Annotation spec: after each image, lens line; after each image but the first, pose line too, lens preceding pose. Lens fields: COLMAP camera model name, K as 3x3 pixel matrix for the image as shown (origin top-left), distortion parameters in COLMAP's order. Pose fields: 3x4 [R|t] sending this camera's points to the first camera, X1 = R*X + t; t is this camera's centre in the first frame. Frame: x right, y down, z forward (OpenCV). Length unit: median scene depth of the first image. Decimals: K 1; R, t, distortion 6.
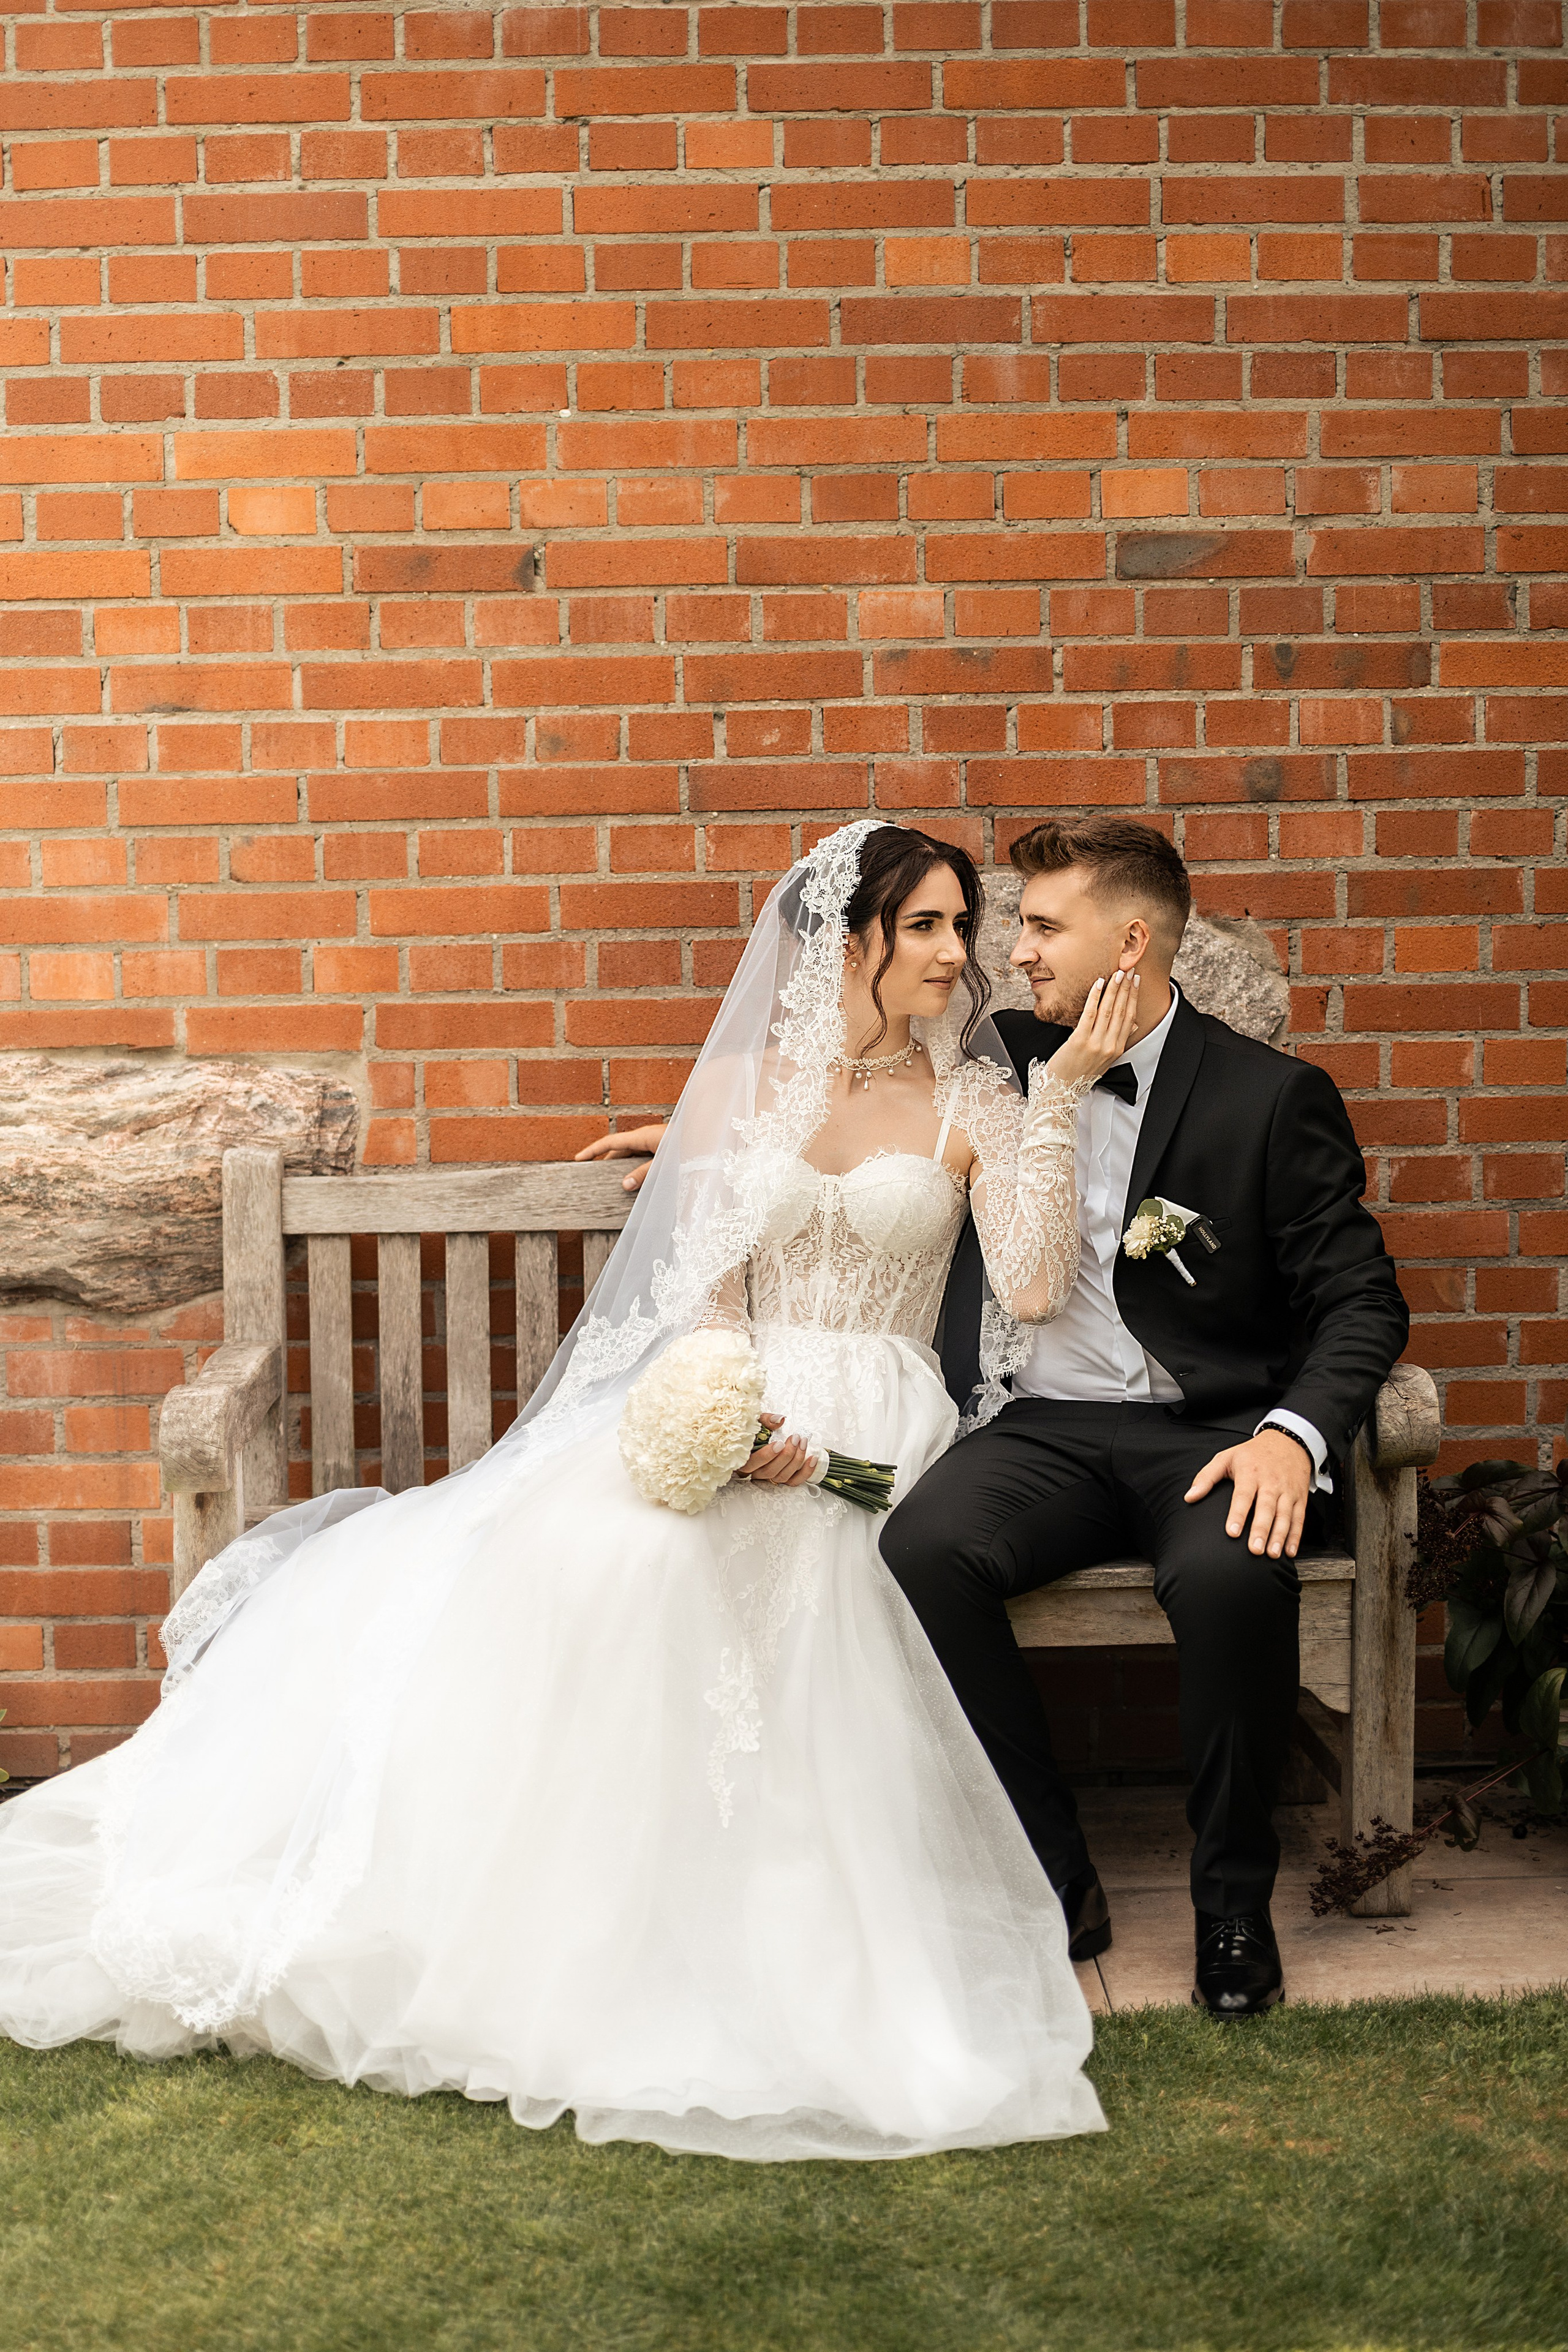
lens RADIAL K [[3271.9, 0, 736.2], [0, 3271.9, 1212.9], [0, 0, 1]] dist [-0.084793, -0.081797]
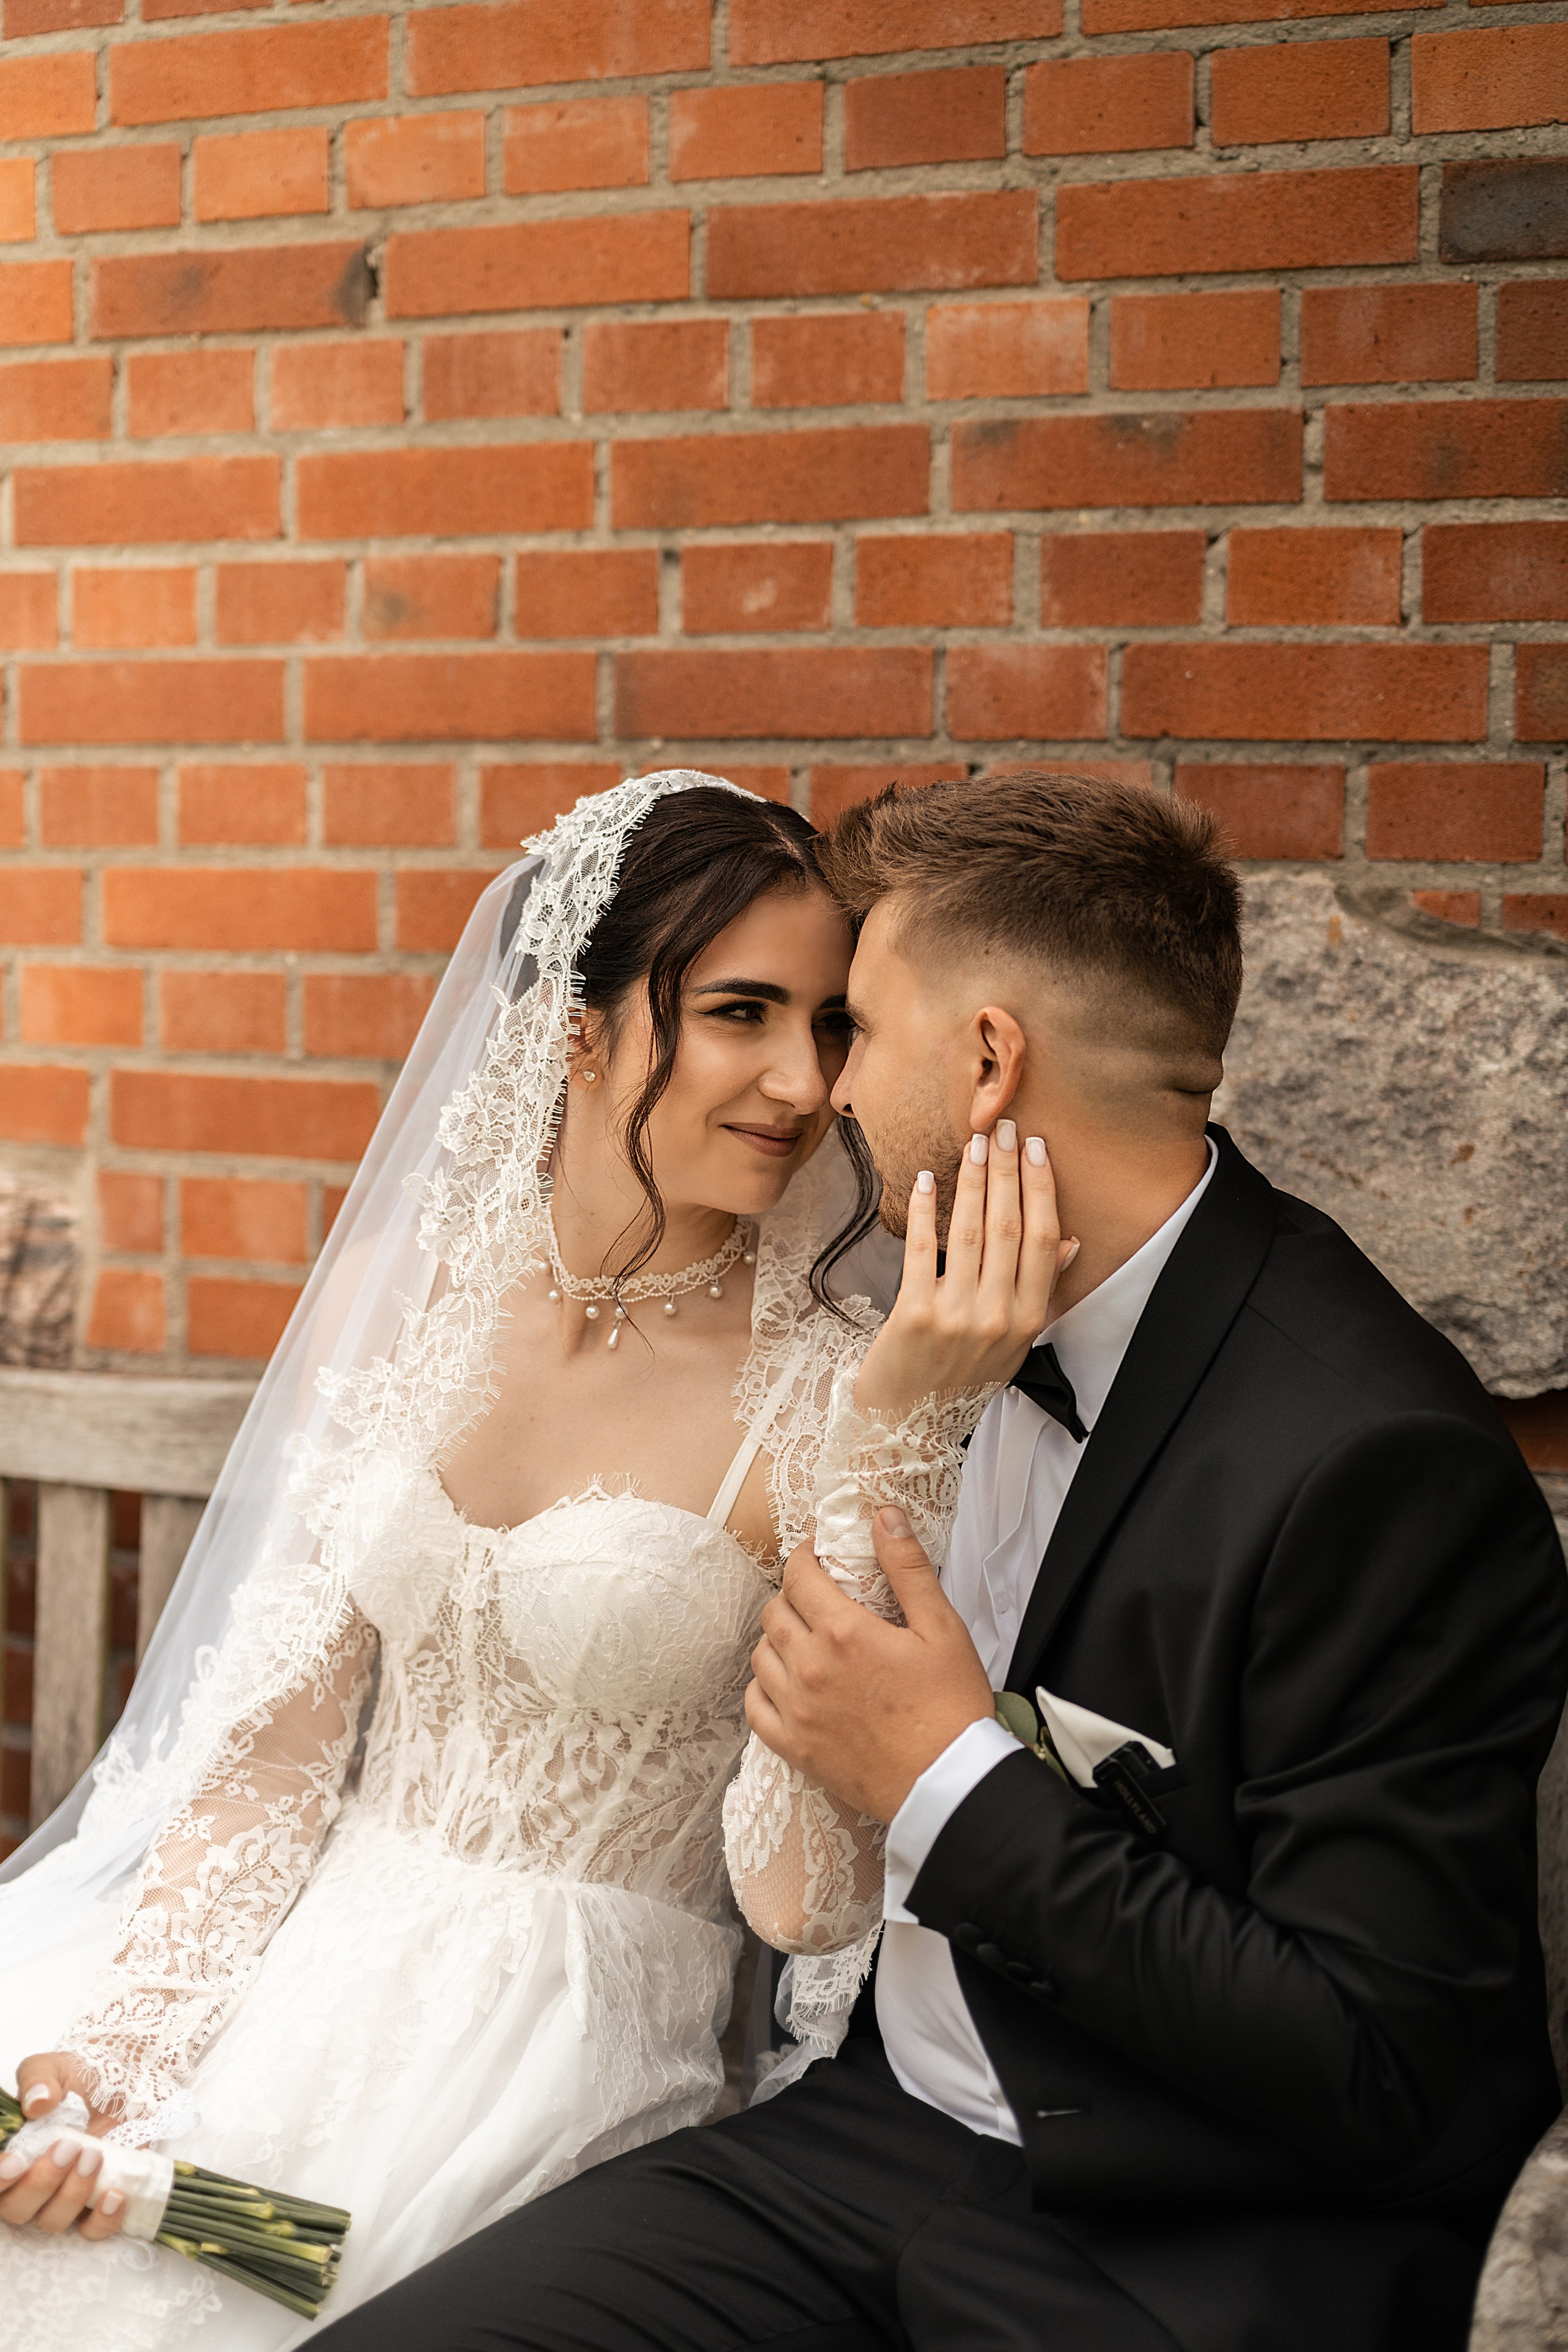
lens RADIAL K [[3271.9, 0, 736.2], [0, 3271.9, 1212.9], [0, 0, 1]] dist [-0.084793, -0.081797]
pose [[0.916520, 0.074614, -0.392969, 0.217115], [-0.063666, 0.997135, 0.040839, -0.069757], [0.394890, -0.012411, 0.918645, 0.526798]]
